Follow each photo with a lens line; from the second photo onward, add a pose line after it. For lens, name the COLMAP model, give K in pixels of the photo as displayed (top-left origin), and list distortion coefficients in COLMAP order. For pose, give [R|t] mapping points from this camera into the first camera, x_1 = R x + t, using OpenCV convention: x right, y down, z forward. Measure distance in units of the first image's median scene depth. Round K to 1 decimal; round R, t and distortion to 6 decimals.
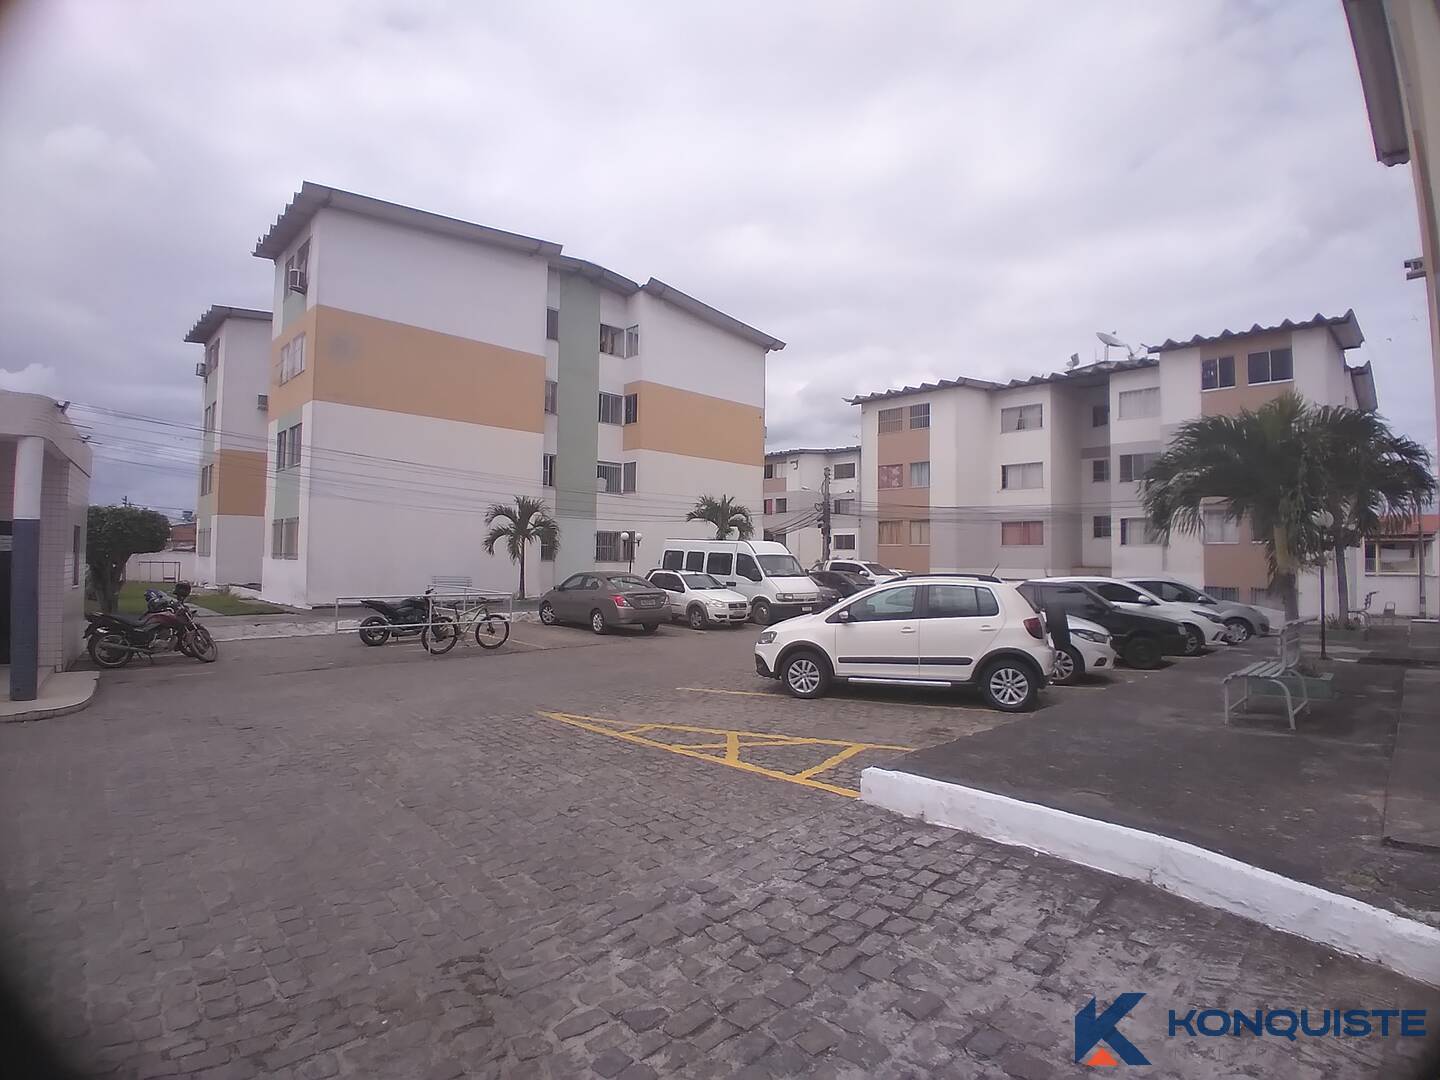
lens RADIAL K [[704.5, 0, 716.3], [0, 704.5, 535.6], [0, 0, 1]] dist [0.004121, -0.041114]
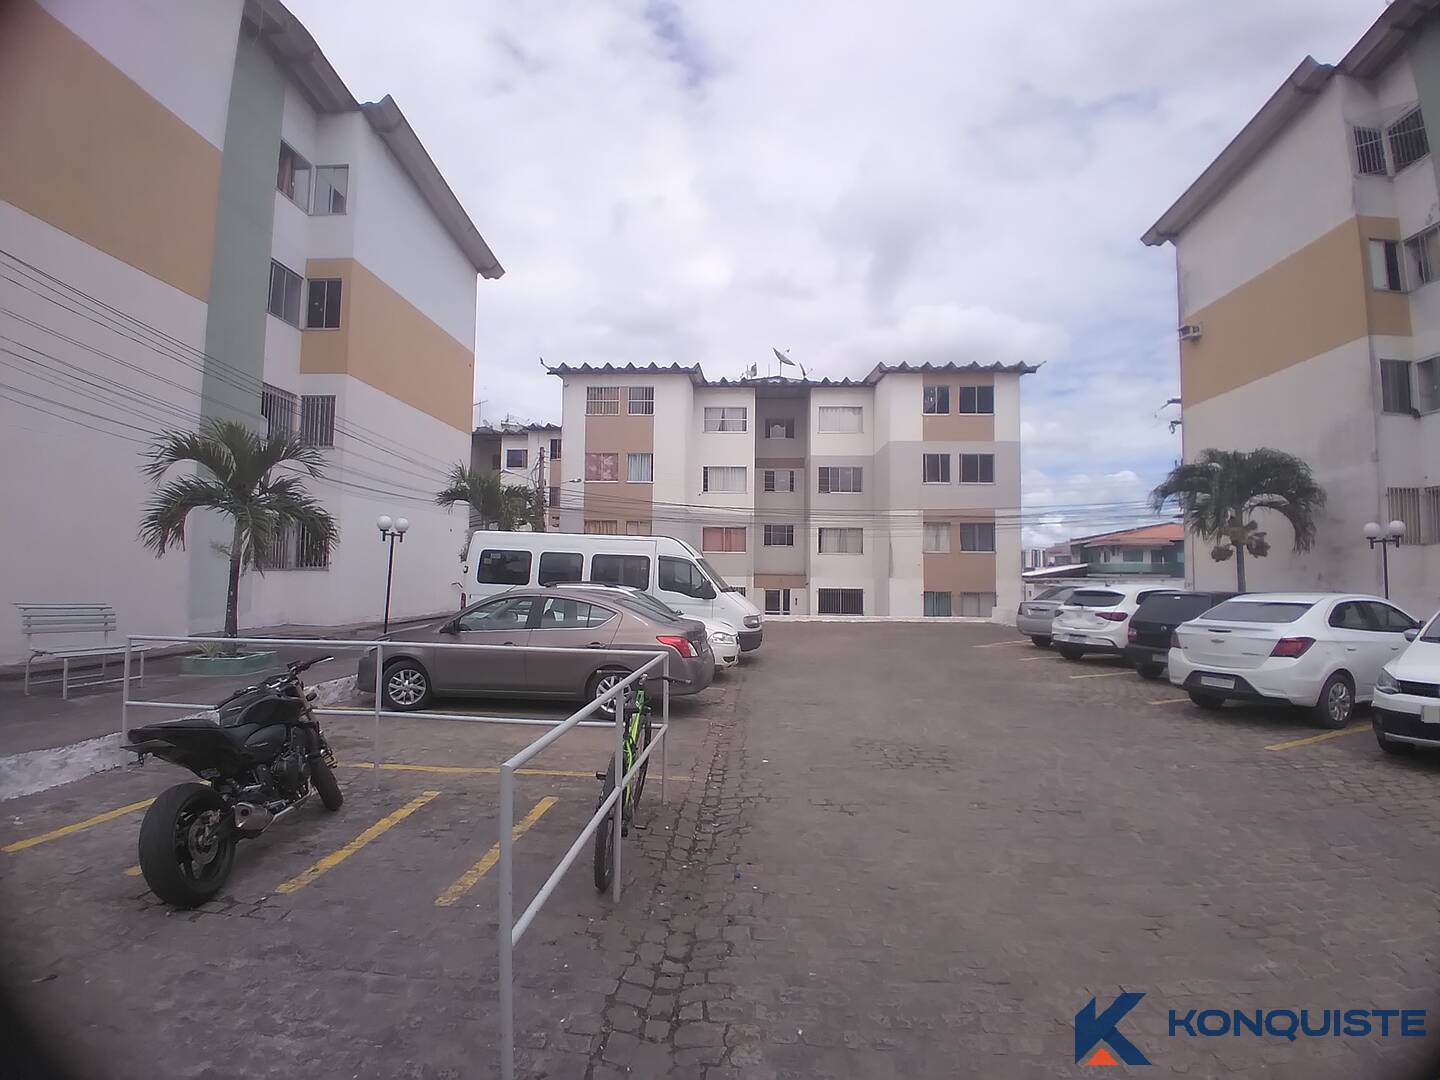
lens RADIAL K [[704.5, 0, 716.3], [0, 704.5, 535.6], [0, 0, 1]] dist [0.004121, -0.041114]
pose [[0.746046, 0.033426, 0.665055, -0.226802], [-0.026948, 0.999437, -0.020001, 0.011913], [-0.665349, -0.003000, 0.746527, 0.316272]]
